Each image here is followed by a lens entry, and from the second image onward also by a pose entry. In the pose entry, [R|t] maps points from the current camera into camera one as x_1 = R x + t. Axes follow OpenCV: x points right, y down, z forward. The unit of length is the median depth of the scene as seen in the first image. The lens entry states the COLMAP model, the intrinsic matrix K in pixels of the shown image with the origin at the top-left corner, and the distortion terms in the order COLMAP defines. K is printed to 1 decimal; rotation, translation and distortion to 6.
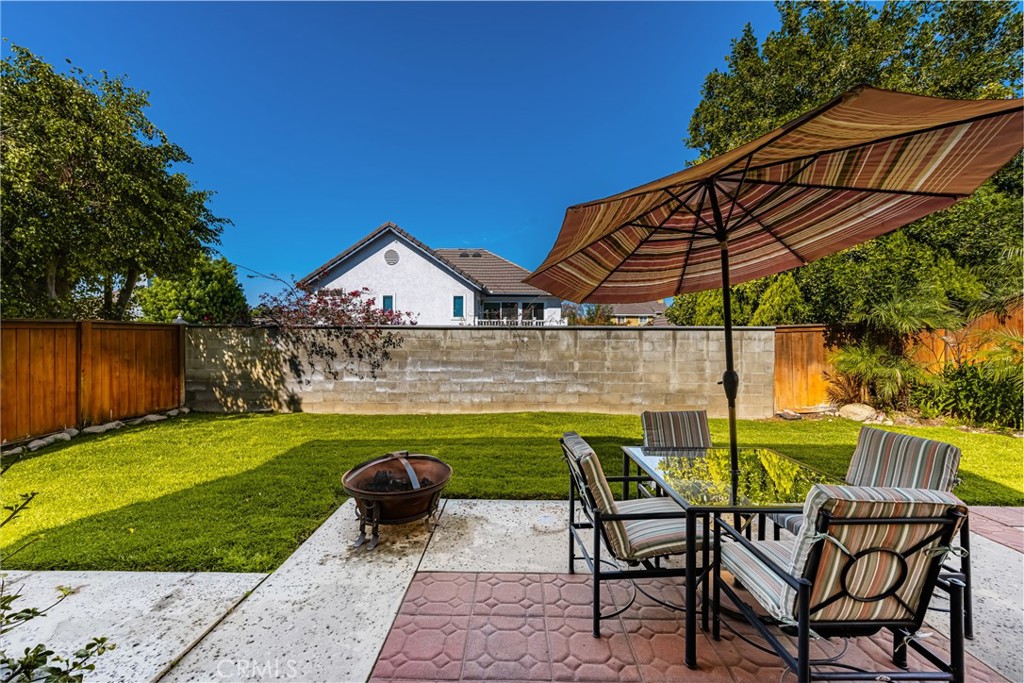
lens RADIAL K [[405.6, 0, 517.4], [0, 405.6, 338.1], [0, 0, 1]] dist [0.006784, 0.000377]
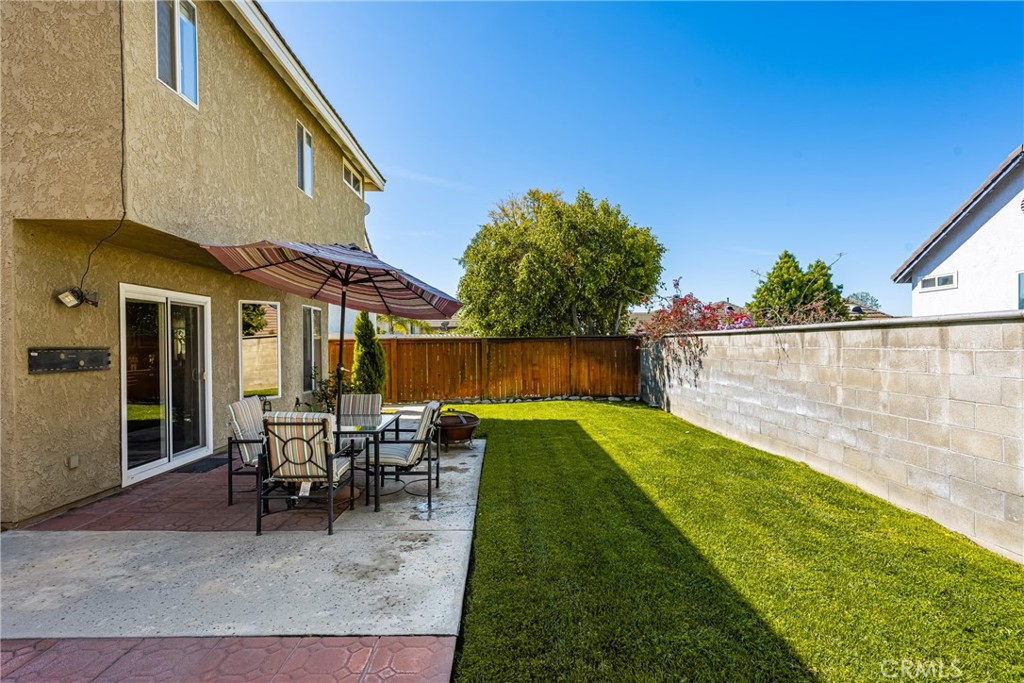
lens RADIAL K [[485.3, 0, 513.1], [0, 485.3, 344.6], [0, 0, 1]] dist [0.012697, -0.000117]
pose [[0.036290, -0.004575, -0.999331, 0.796047], [0.000668, 0.999989, -0.004554, 0.002770], [0.999341, -0.000503, 0.036293, 0.527980]]
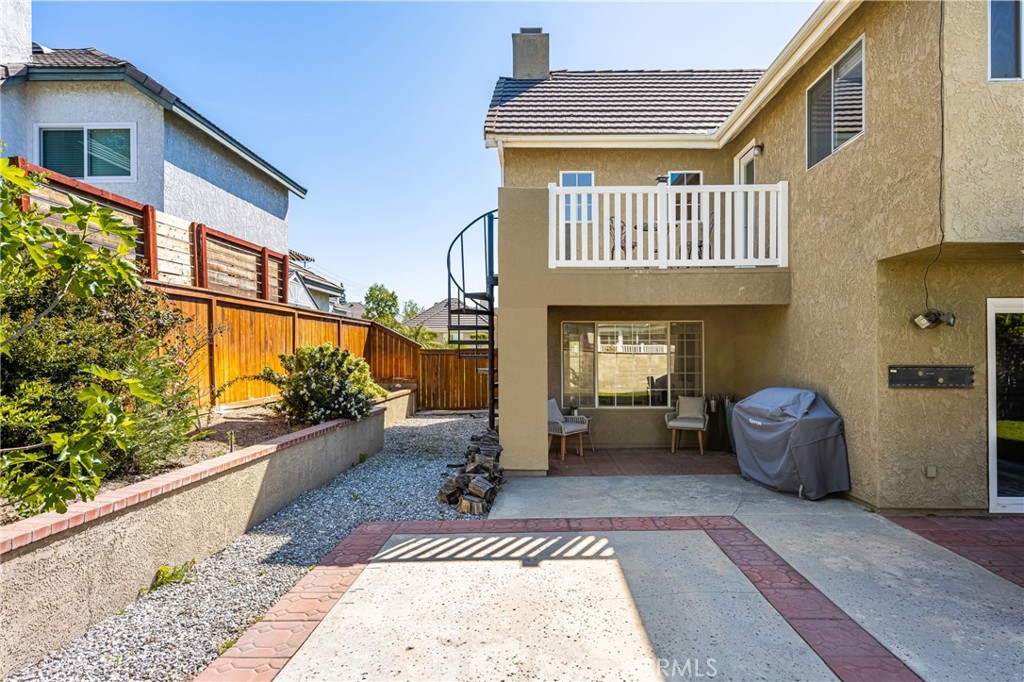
lens RADIAL K [[543.4, 0, 533.9], [0, 543.4, 357.4], [0, 0, 1]] dist [0.000131, 0.000309]
pose [[-0.999768, -0.005427, -0.020839, 0.719126], [-0.005652, 0.999926, 0.010741, -0.011848], [0.020780, 0.010857, -0.999725, 0.710952]]
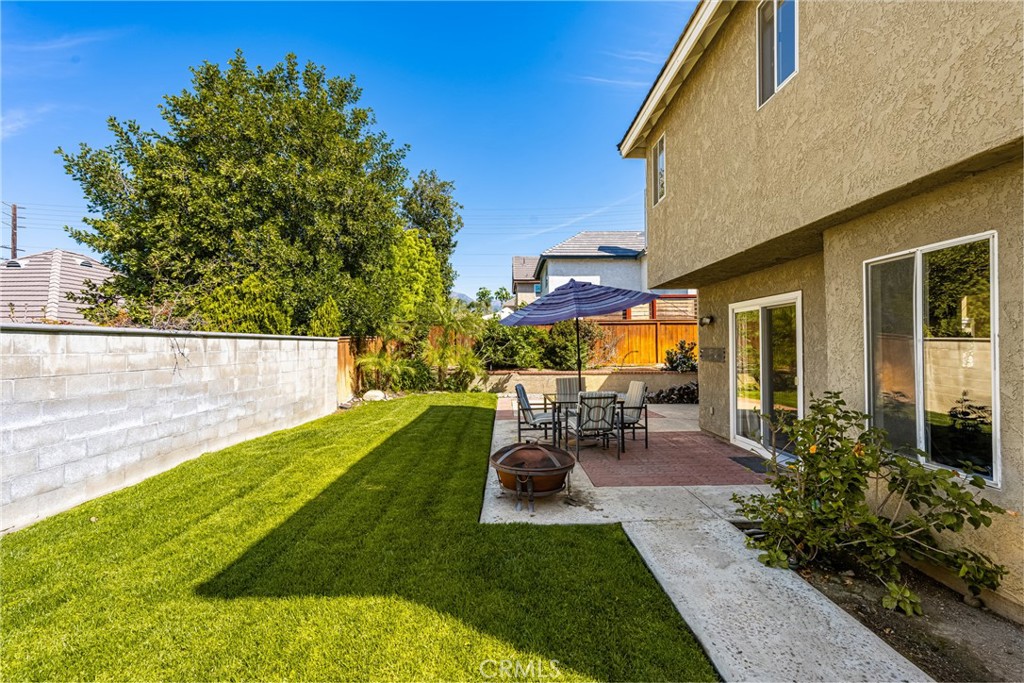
lens RADIAL K [[419.5, 0, 513.5], [0, 419.5, 345.0], [0, 0, 1]] dist [0.003643, 0.000537]
pose [[-0.027460, -0.000838, 0.999623, -0.685781], [0.006448, 0.999979, 0.001016, -0.004790], [-0.999602, 0.006474, -0.027454, 0.481652]]
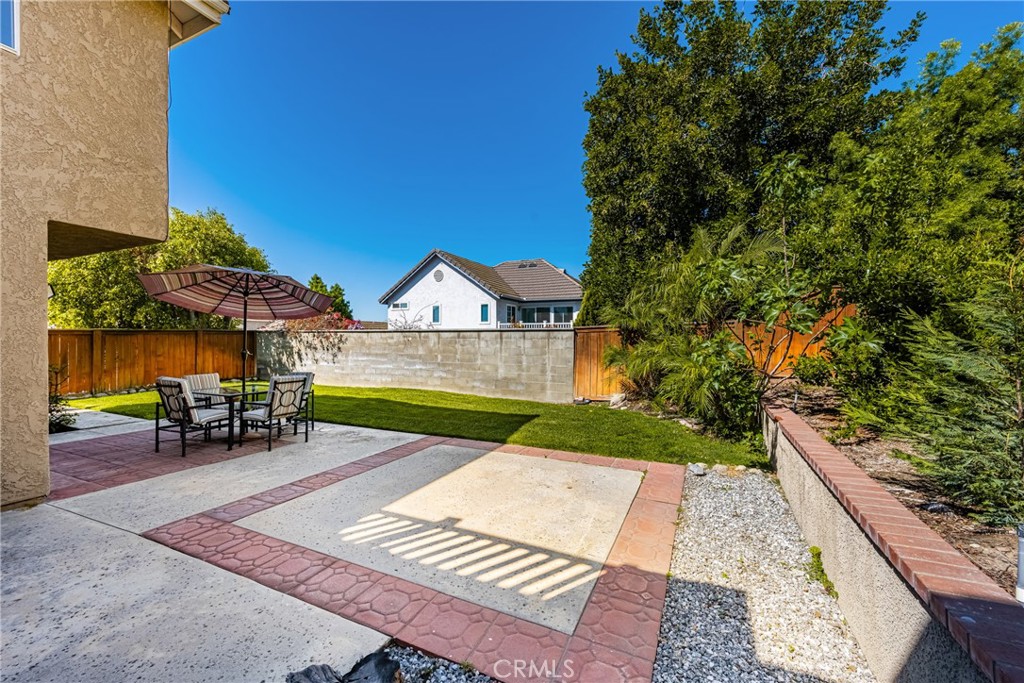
lens RADIAL K [[405.6, 0, 511.6], [0, 405.6, 339.4], [0, 0, 1]] dist [0.006784, 0.000377]
pose [[0.913926, -0.001330, -0.405880, 0.938793], [0.000652, 0.999998, -0.001809, 0.007920], [0.405881, 0.001388, 0.913925, -0.175069]]
